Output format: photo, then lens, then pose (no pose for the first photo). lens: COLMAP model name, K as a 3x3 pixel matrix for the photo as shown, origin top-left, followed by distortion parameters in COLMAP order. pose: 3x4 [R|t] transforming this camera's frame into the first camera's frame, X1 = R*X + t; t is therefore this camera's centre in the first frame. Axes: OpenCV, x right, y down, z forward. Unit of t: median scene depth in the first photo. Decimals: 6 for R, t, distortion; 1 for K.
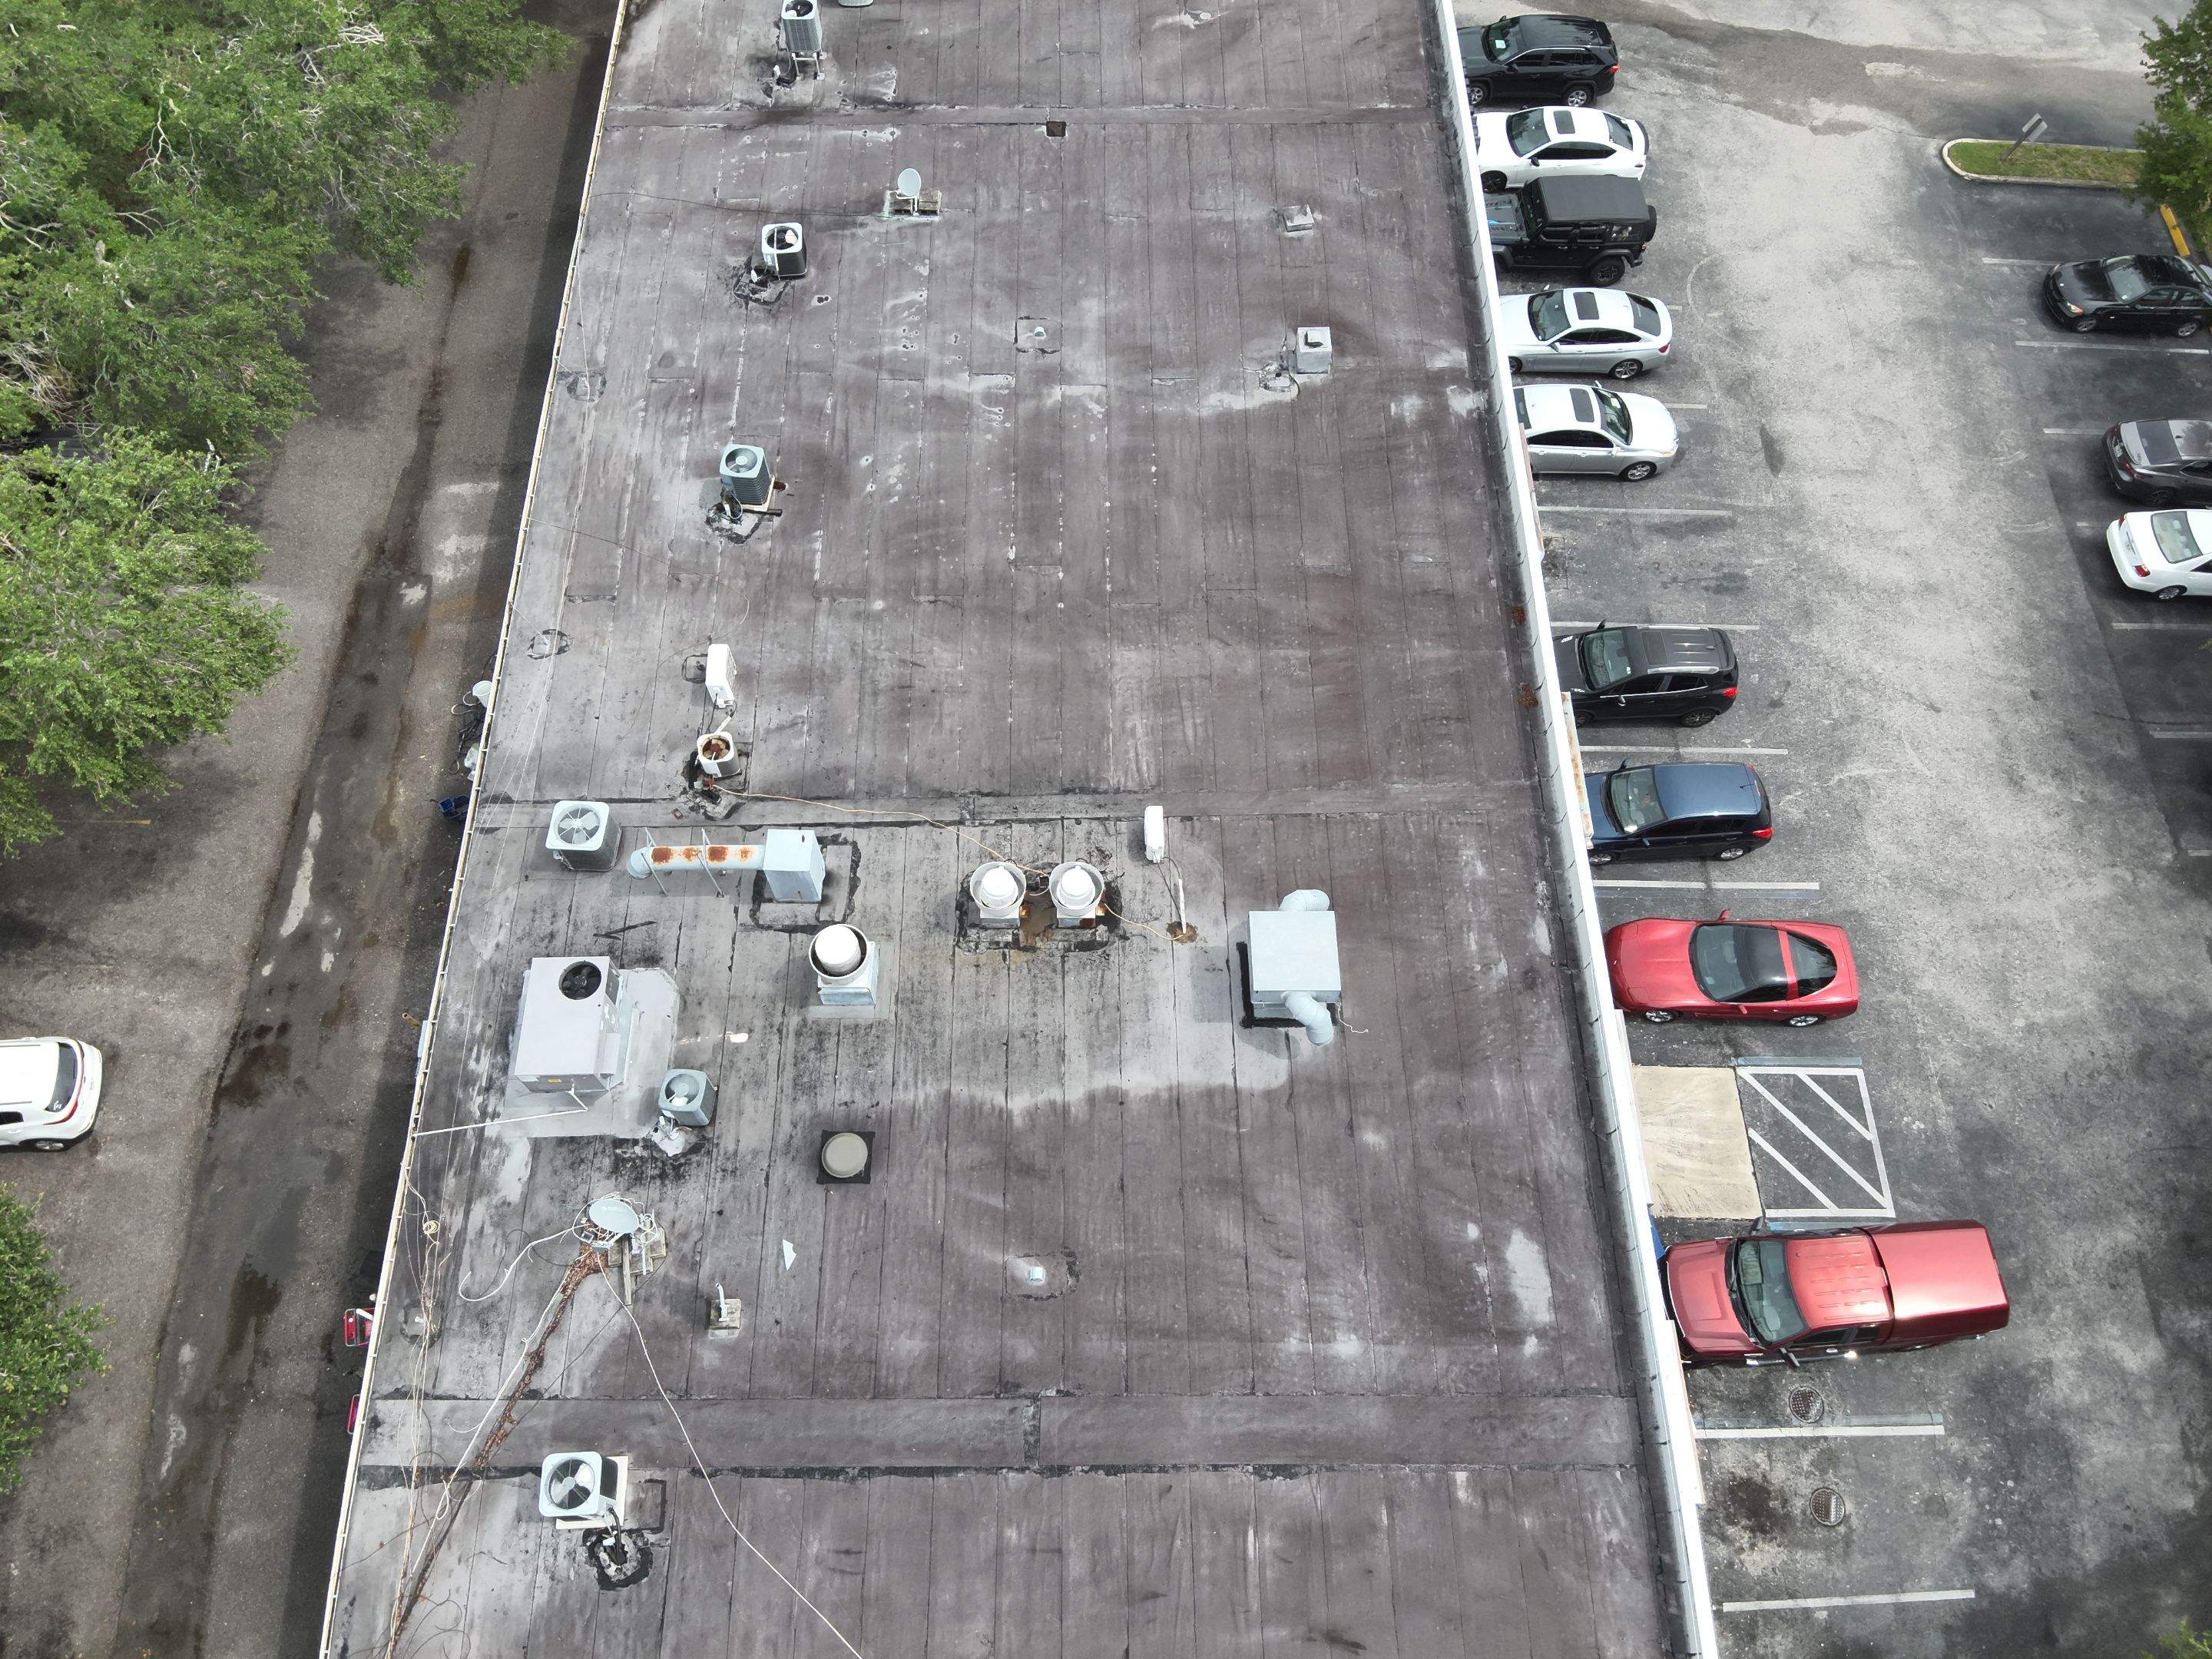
lens RADIAL K [[1605.4, 0, 1102.9], [0, 1605.4, 842.1], [0, 0, 1]] dist [0.117373, -0.229100]
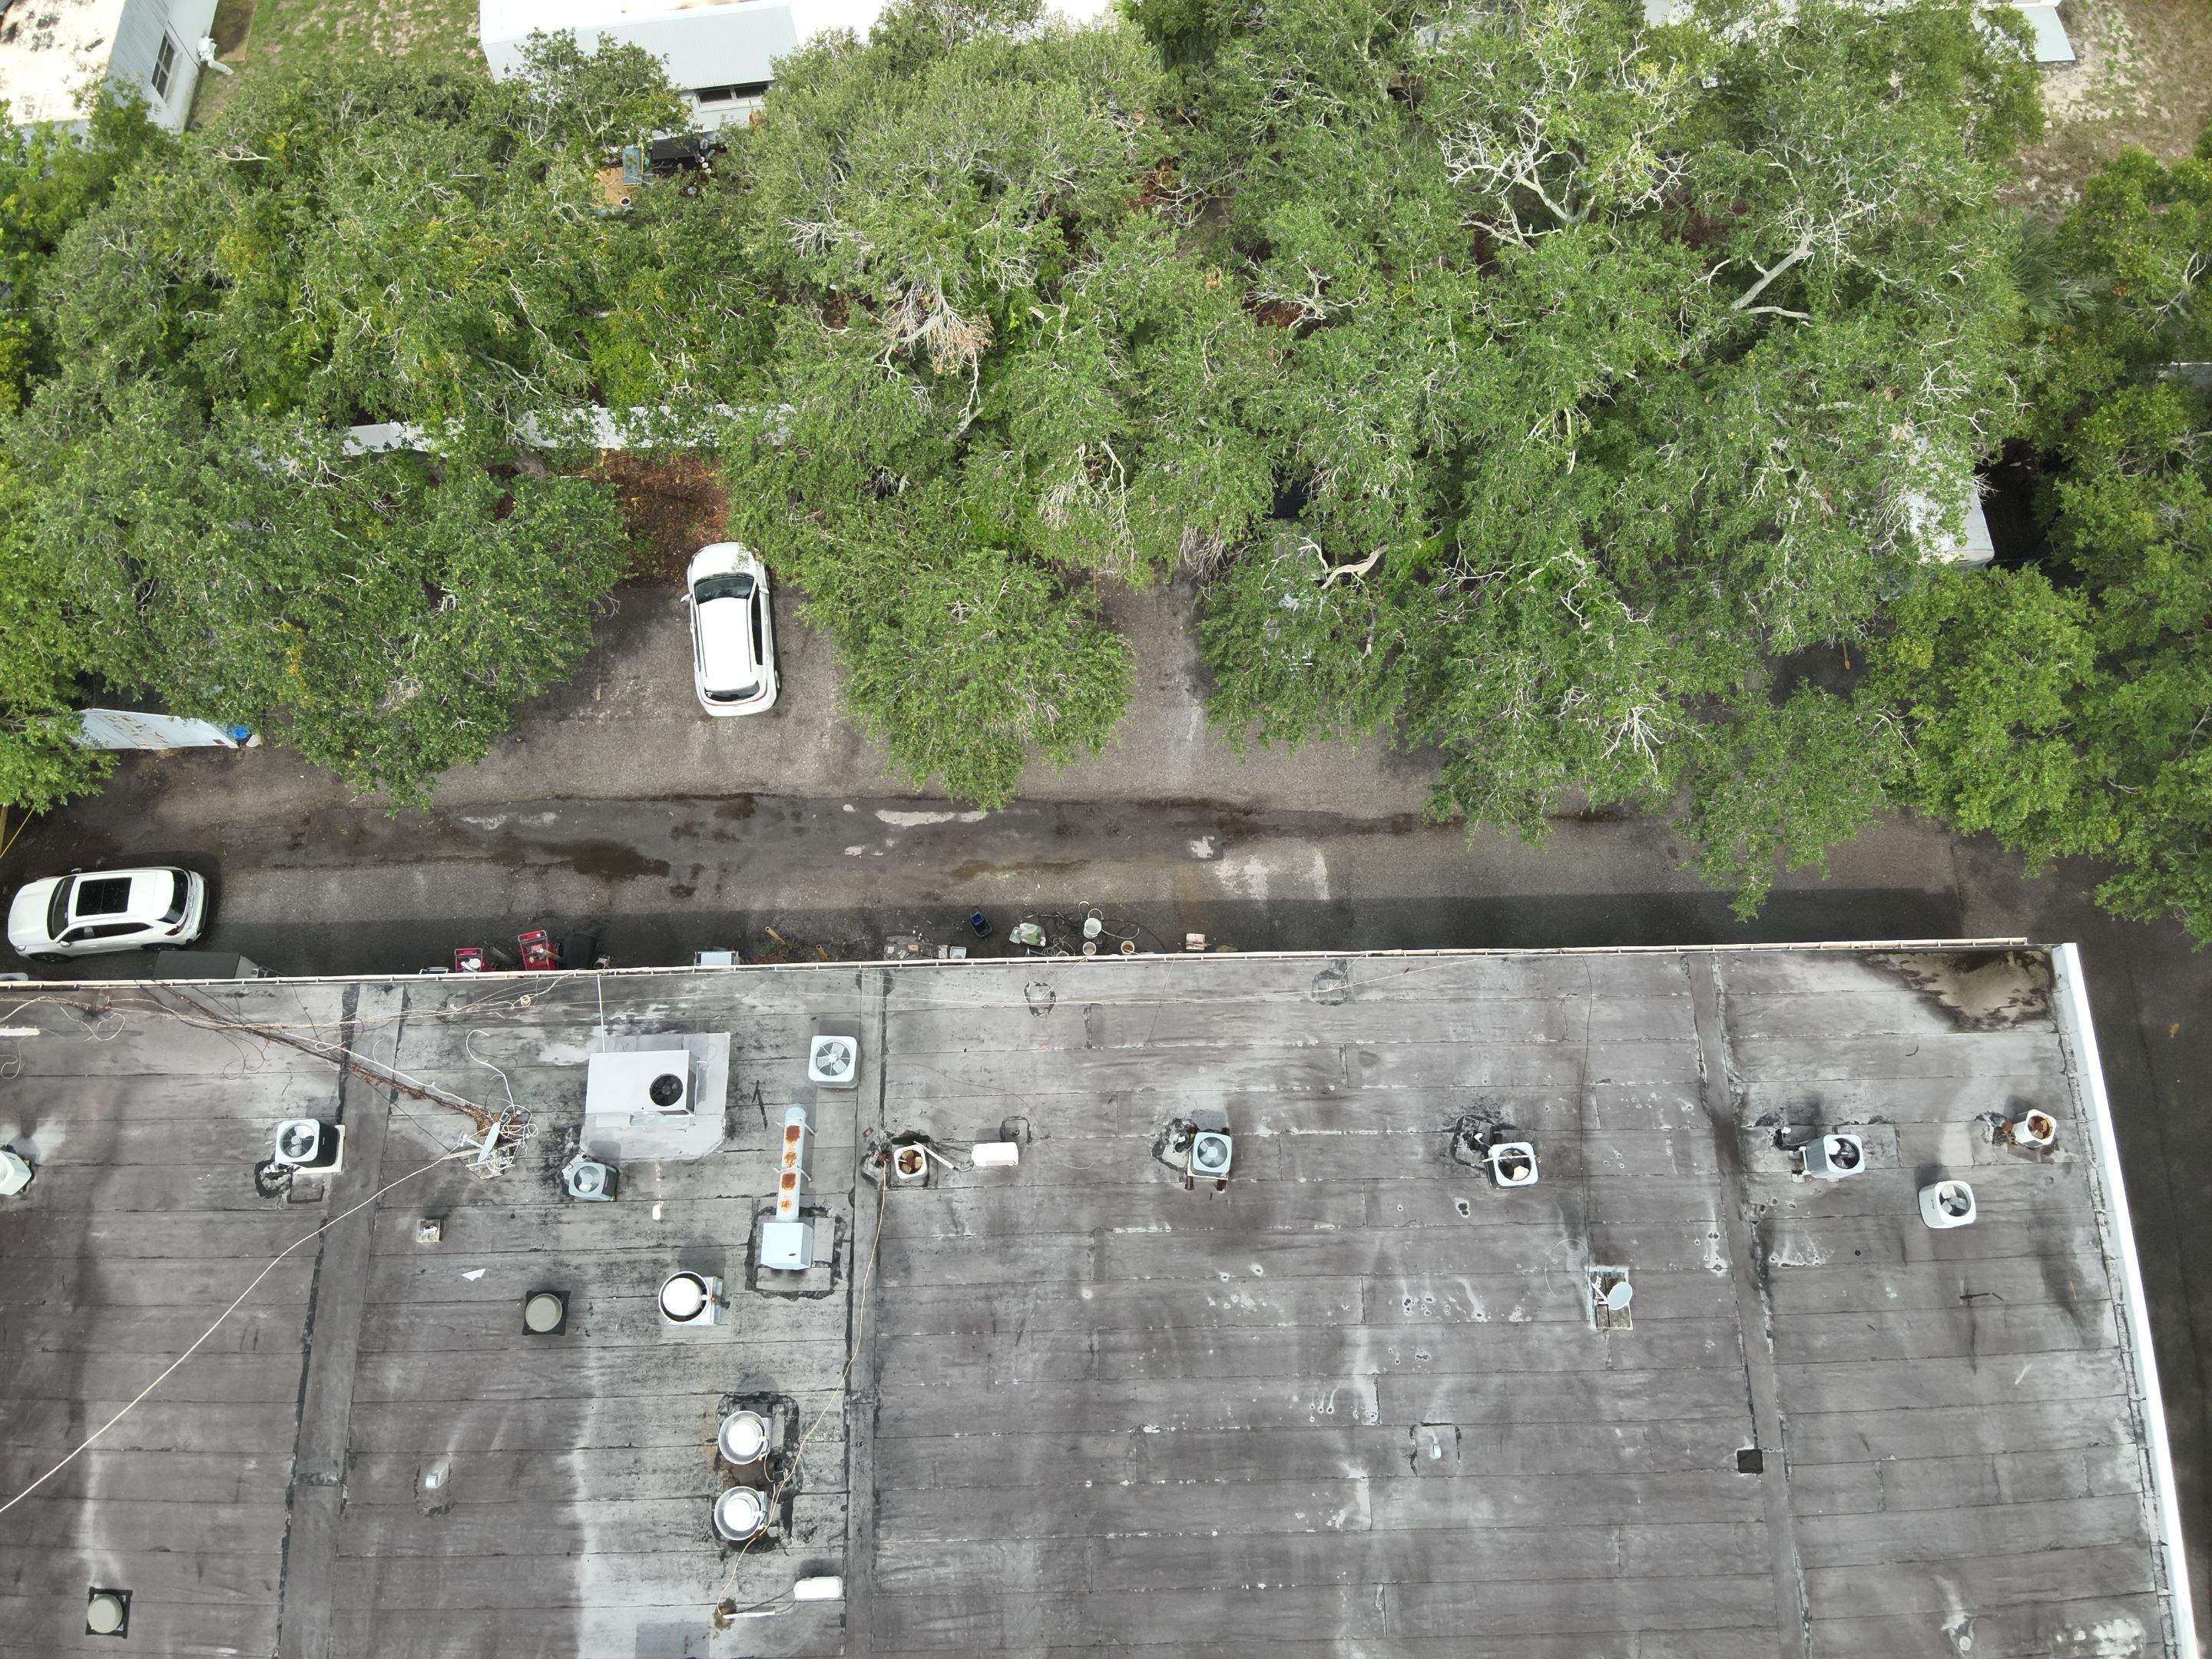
lens RADIAL K [[1614.3, 0, 1106.1], [0, 1614.3, 835.7], [0, 0, 1]] dist [0.100126, -0.203211]
pose [[0.012528, 0.945933, -0.324121, -0.073256], [-0.894545, 0.155443, 0.419078, -0.603429], [0.446802, 0.284690, 0.848127, 0.017475]]
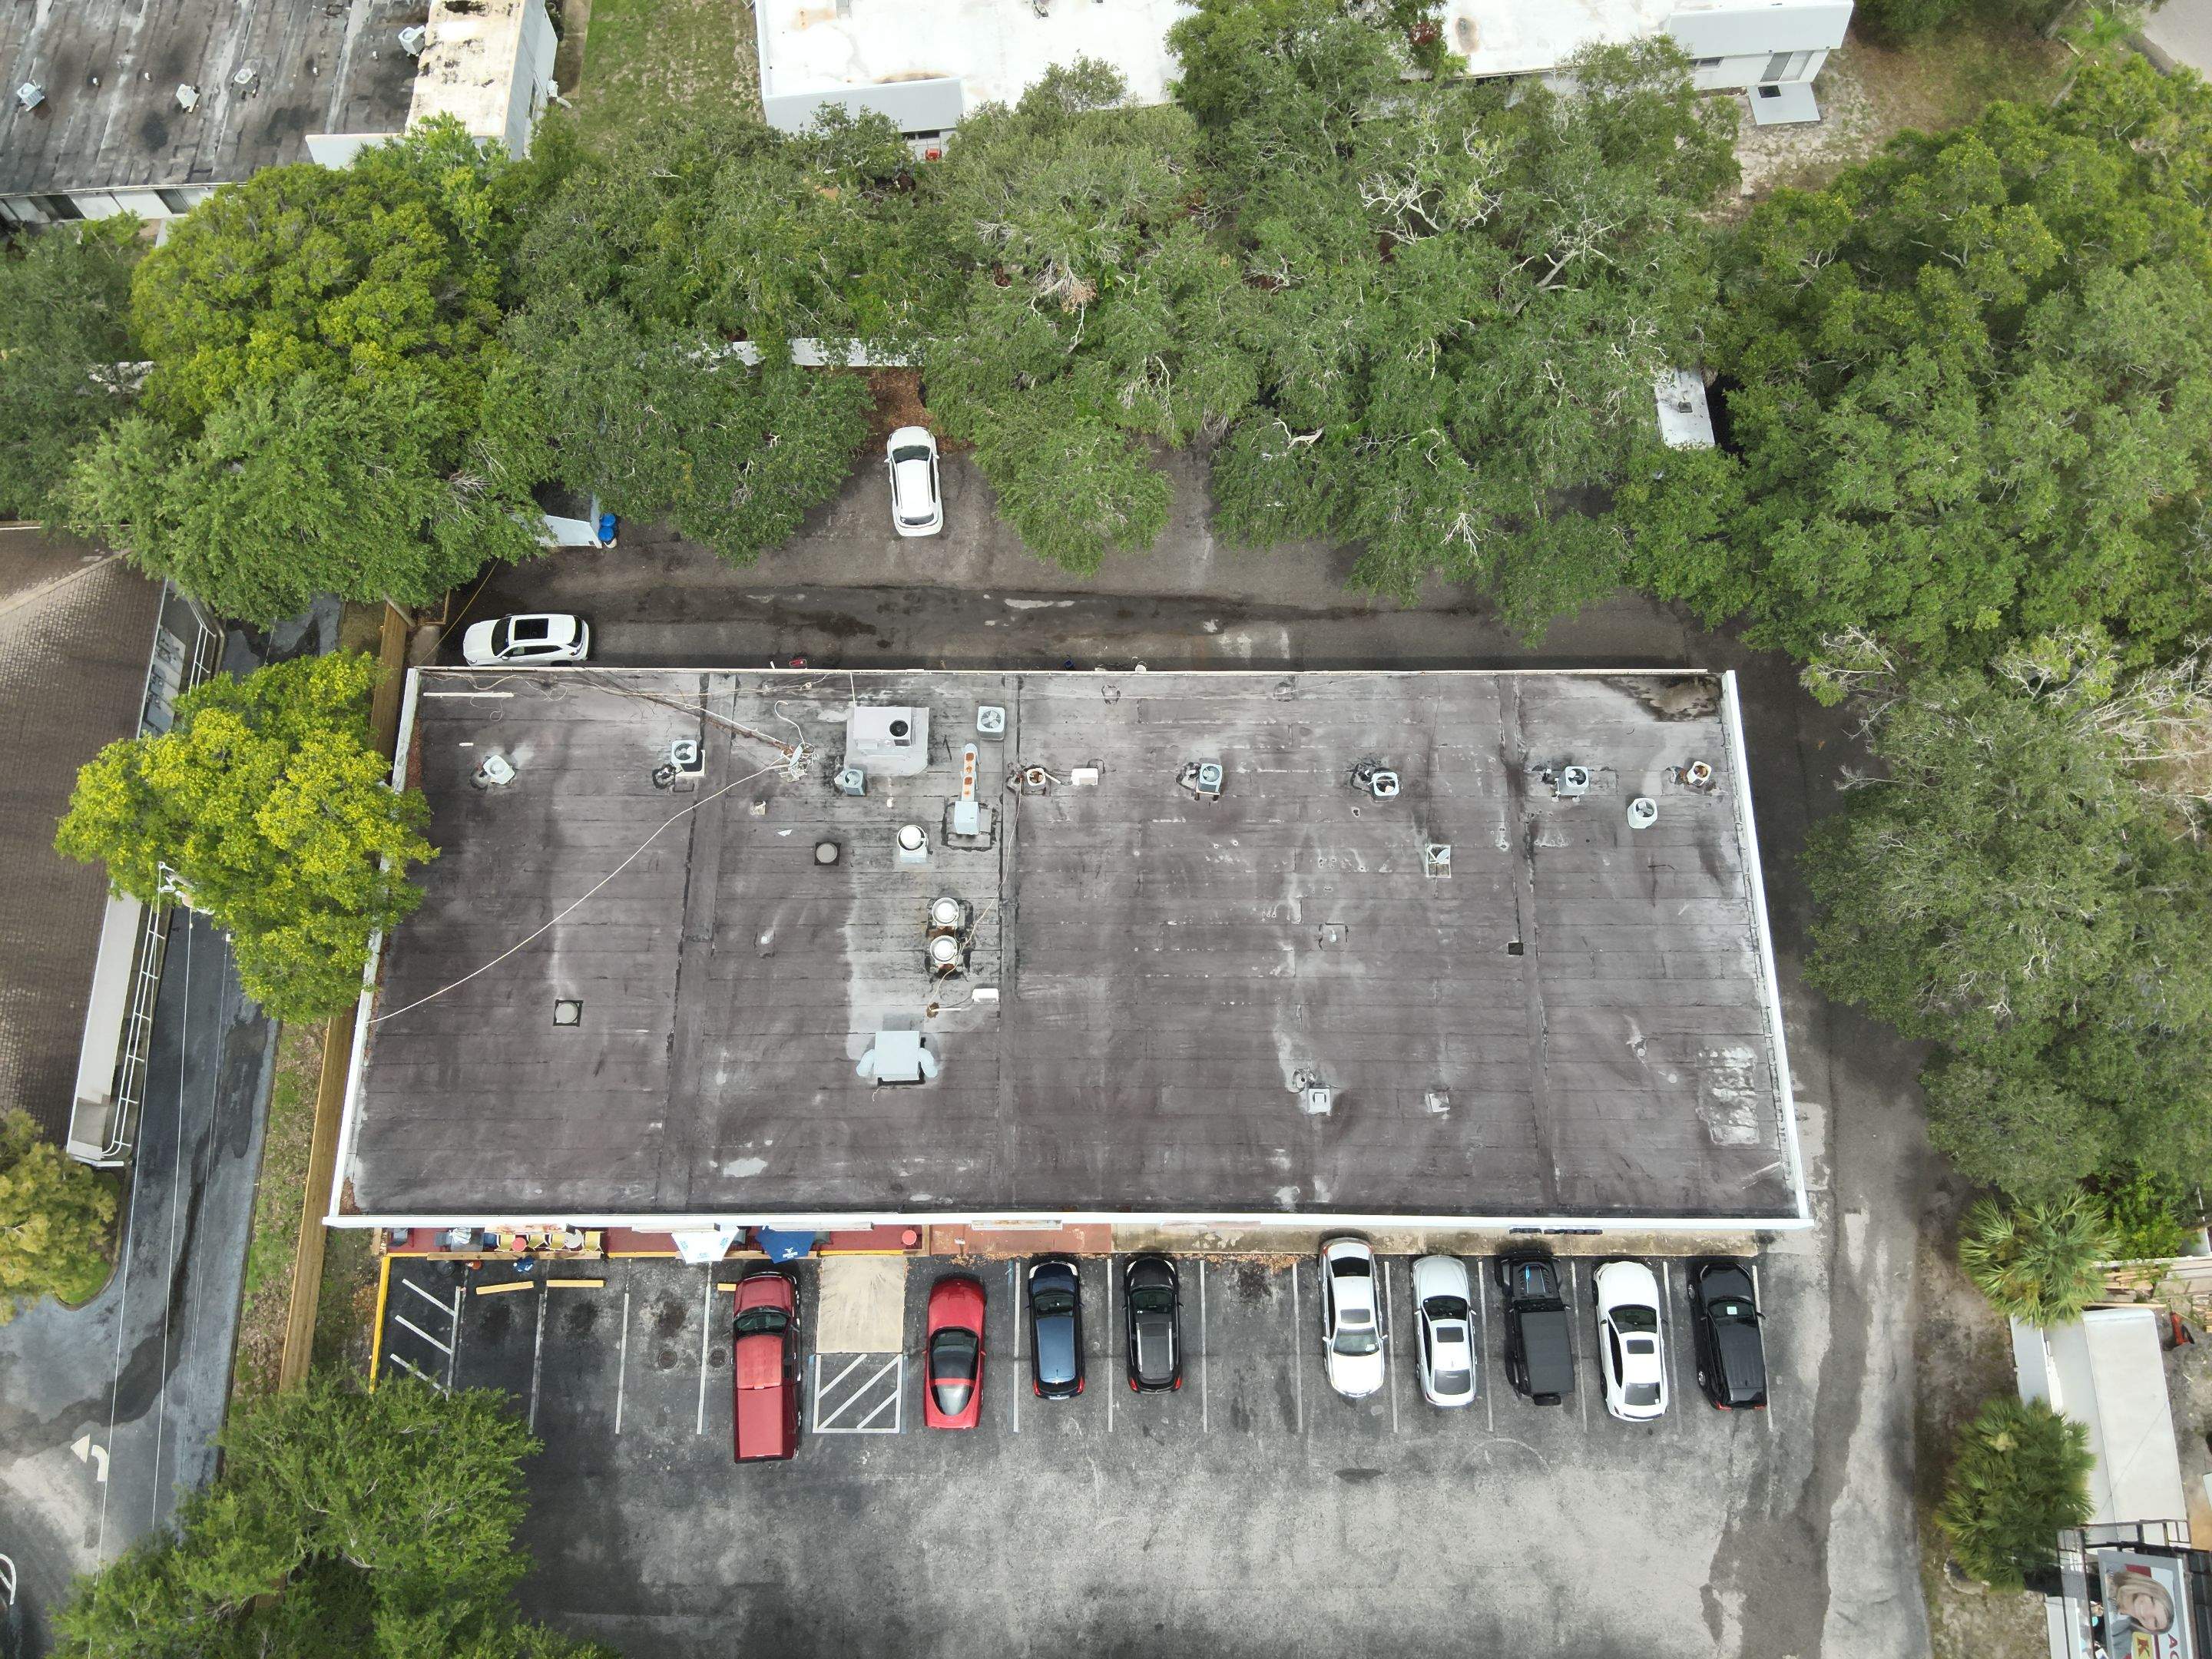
lens RADIAL K [[1608.5, 0, 1103.4], [0, 1608.5, 838.4], [0, 0, 1]] dist [0.165954, -0.340671]
pose [[-0.011014, 0.946282, -0.323154, 0.402848], [-0.895192, 0.134666, 0.424849, -0.826269], [0.445545, 0.293964, 0.845621, -0.524628]]
